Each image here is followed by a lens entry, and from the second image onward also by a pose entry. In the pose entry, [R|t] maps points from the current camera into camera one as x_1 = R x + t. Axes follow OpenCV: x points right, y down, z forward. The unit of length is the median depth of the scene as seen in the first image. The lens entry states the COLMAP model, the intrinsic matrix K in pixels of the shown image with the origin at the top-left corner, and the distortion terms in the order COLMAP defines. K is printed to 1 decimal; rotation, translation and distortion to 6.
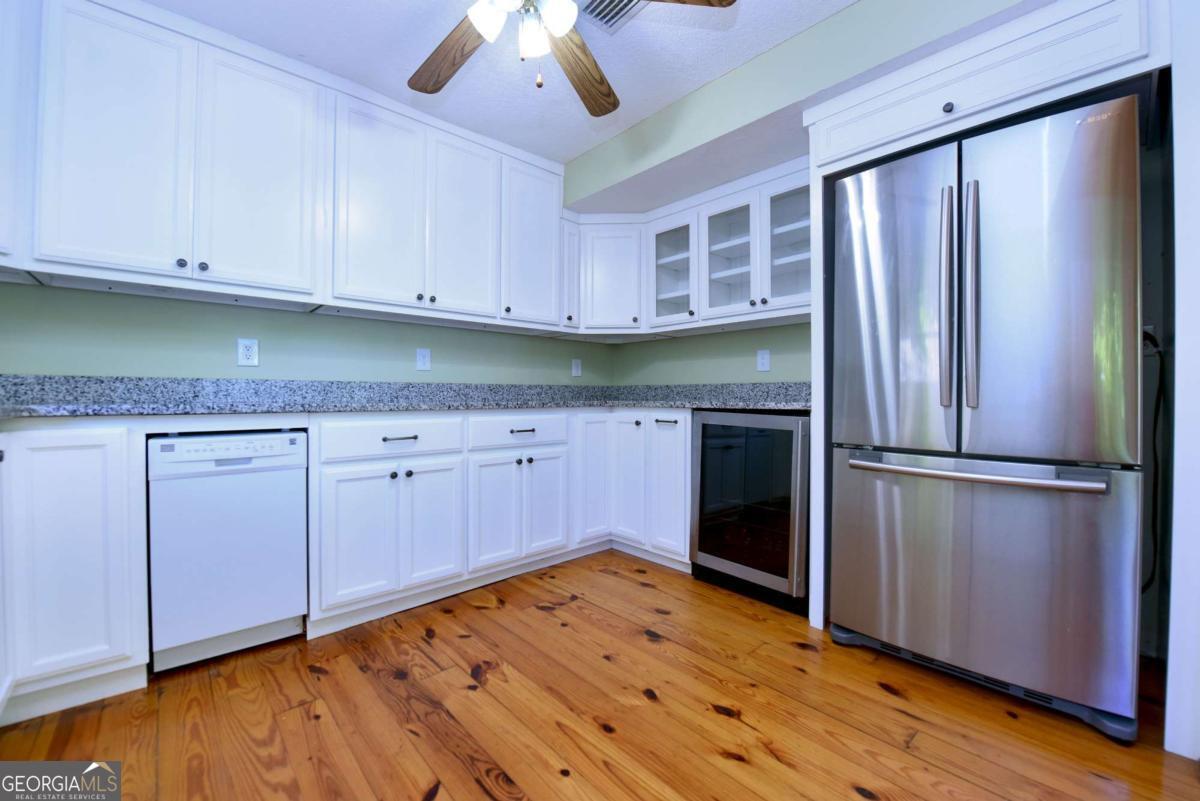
lens RADIAL K [[477.3, 0, 606.8], [0, 477.3, 395.3], [0, 0, 1]] dist [-0.018874, -0.000821]
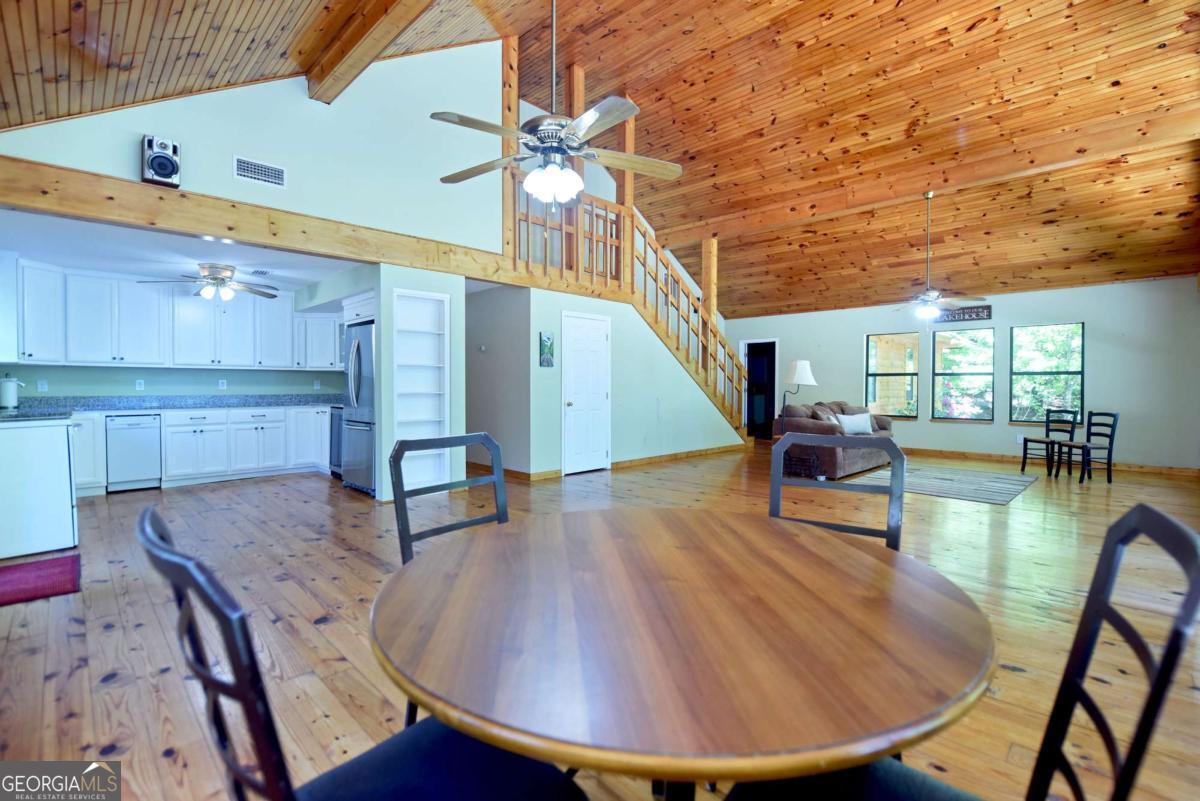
lens RADIAL K [[540.0, 0, 604.7], [0, 540.0, 397.0], [0, 0, 1]] dist [-0.012061, -0.000084]
pose [[0.999135, -0.001031, 0.041579, 1.727562], [0.000157, 0.999779, 0.021020, -0.092103], [-0.041591, -0.020995, 0.998914, -2.114402]]
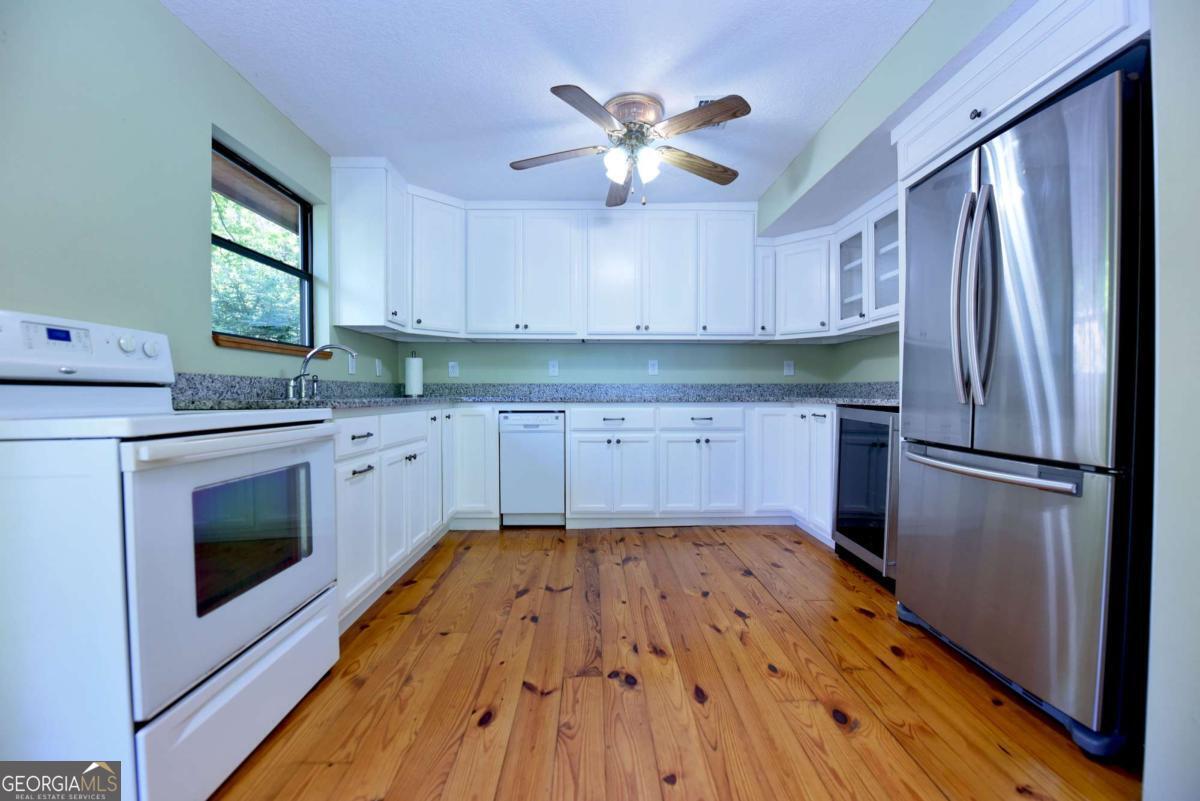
lens RADIAL K [[477.3, 0, 606.8], [0, 477.3, 395.3], [0, 0, 1]] dist [-0.018874, -0.000821]
pose [[0.752564, 0.004924, -0.658501, 0.607090], [0.000878, 0.999964, 0.008481, -0.004554], [0.658518, -0.006961, 0.752532, -0.234946]]
